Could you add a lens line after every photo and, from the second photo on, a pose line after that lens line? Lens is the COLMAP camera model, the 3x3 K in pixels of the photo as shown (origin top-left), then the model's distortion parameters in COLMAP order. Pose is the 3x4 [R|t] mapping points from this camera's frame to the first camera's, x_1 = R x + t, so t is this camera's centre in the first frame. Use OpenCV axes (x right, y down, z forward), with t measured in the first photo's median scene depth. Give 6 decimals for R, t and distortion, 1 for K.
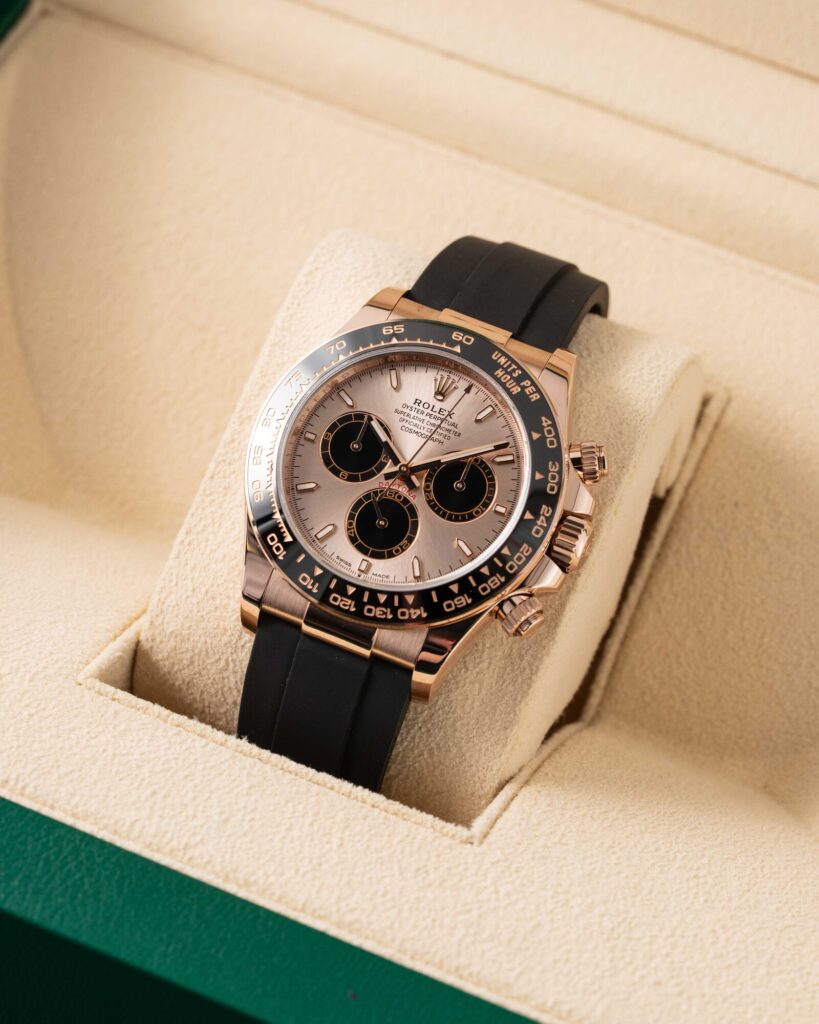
lens RADIAL K [[4360.6, 0, 409.5], [0, 4360.6, 512.0], [0, 0, 1]] dist [0.030715, -2.522374]
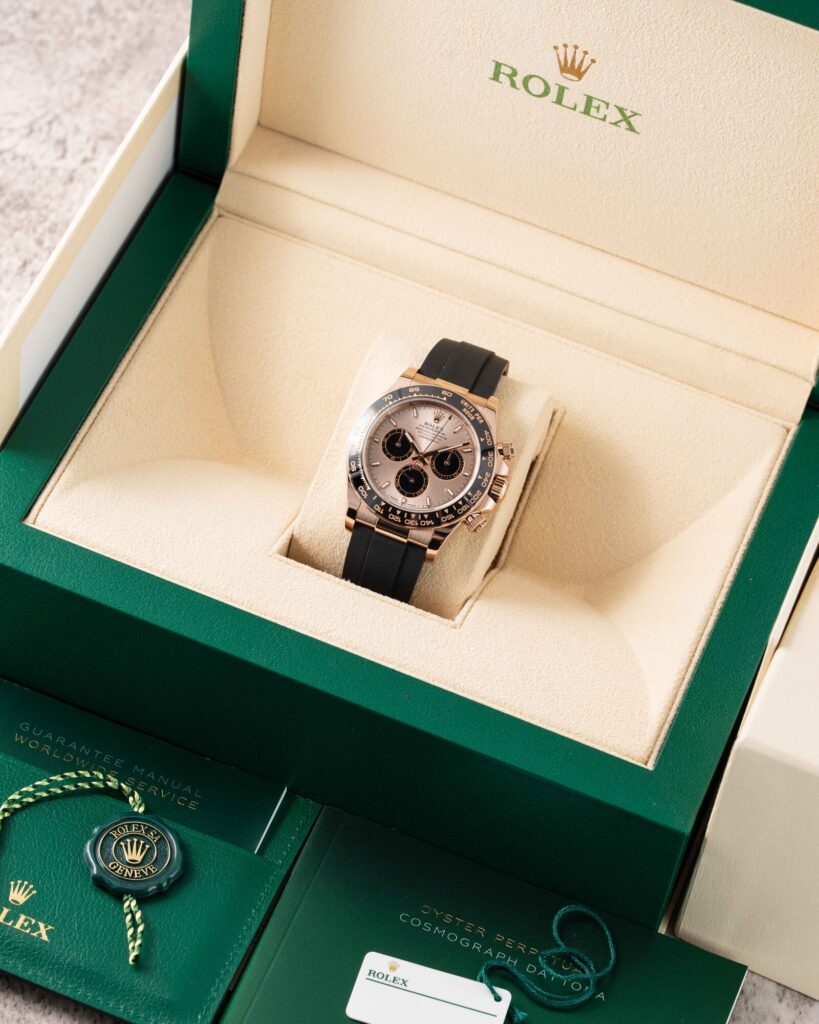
lens RADIAL K [[4360.6, 0, 409.5], [0, 4360.6, 512.0], [0, 0, 1]] dist [0.030715, -2.522374]
pose [[0.997102, -0.012595, 0.075030, -0.168544], [0.008057, 0.998137, 0.060481, -0.111923], [-0.075652, -0.059702, 0.995345, -1.145048]]
